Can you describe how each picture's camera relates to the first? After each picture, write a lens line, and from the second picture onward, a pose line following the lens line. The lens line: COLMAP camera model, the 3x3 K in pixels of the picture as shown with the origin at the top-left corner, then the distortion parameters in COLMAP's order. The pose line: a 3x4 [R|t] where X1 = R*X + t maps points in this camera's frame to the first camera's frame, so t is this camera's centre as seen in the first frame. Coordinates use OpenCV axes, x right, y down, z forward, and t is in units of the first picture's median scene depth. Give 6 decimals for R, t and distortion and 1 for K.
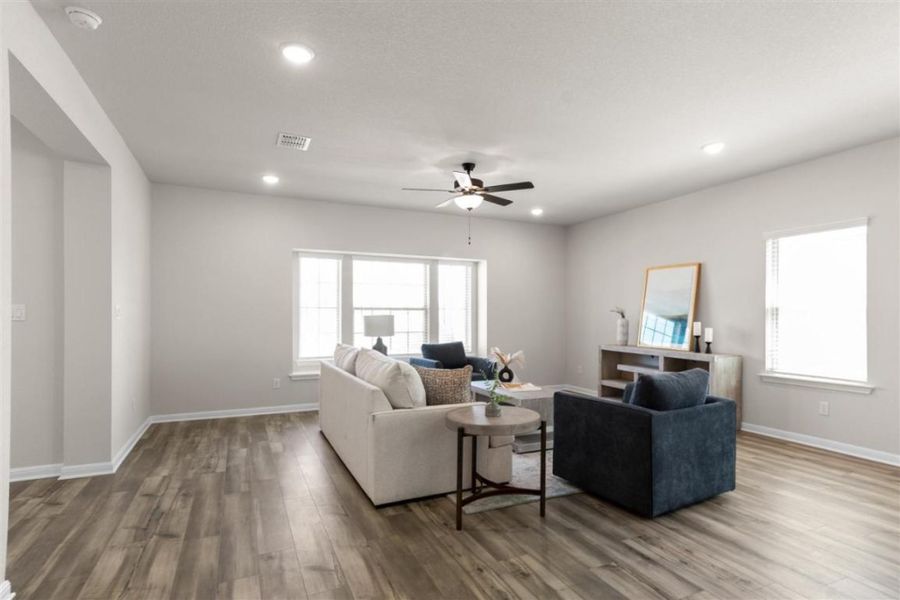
lens RADIAL K [[478.5, 0, 470.6], [0, 478.5, 316.1], [0, 0, 1]] dist [0.025019, 0.000110]
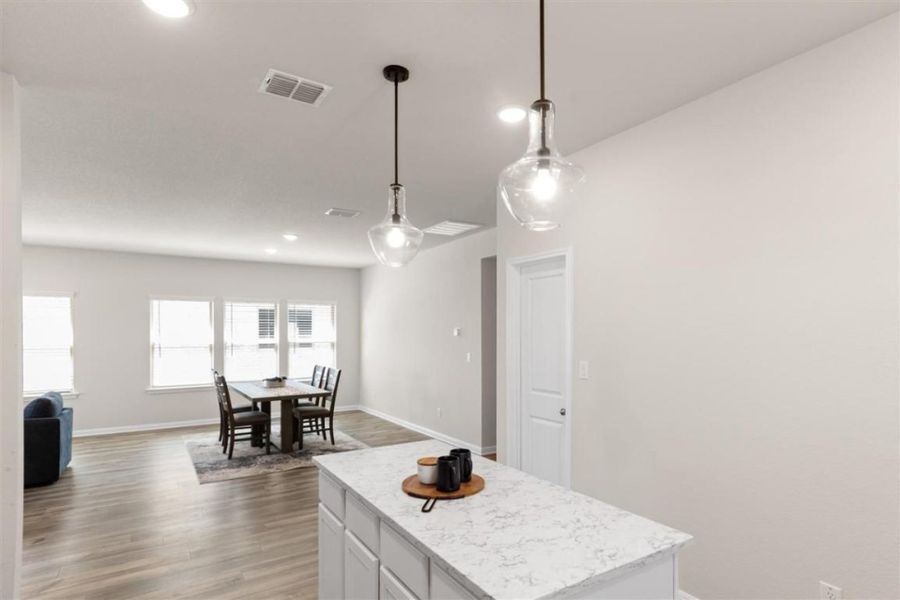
lens RADIAL K [[479.5, 0, 484.3], [0, 479.5, 332.8], [0, 0, 1]] dist [0.001434, 0.000167]
pose [[-0.151041, -0.001834, 0.988526, -0.816607], [-0.001105, 0.999998, 0.001686, -0.054641], [-0.988527, -0.000838, -0.151042, -0.119053]]
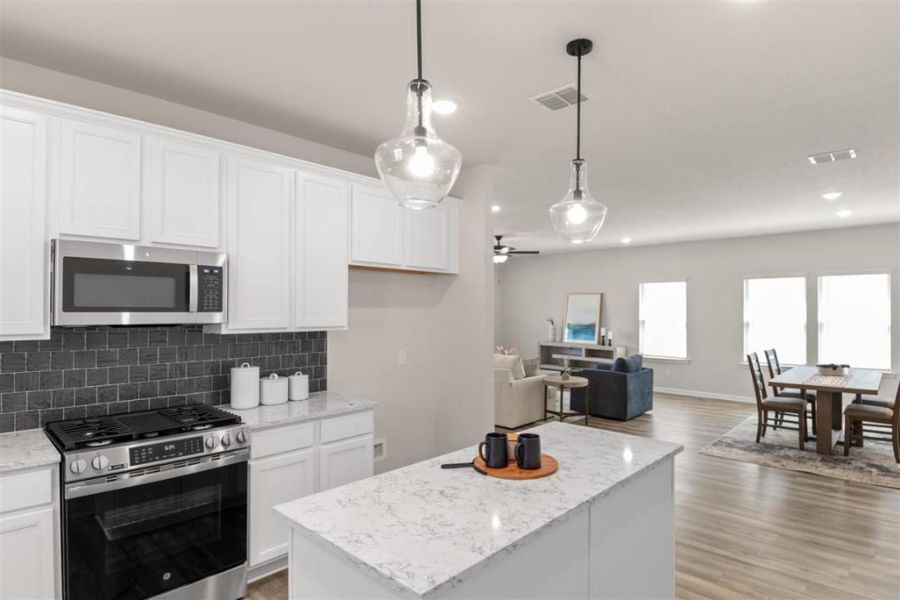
lens RADIAL K [[485.4, 0, 479.0], [0, 485.4, 310.9], [0, 0, 1]] dist [0.042828, -0.049000]
pose [[0.924585, -0.002418, 0.380968, -0.625672], [0.001193, 0.999993, 0.003451, -0.056706], [-0.380974, -0.002737, 0.924582, -0.462638]]
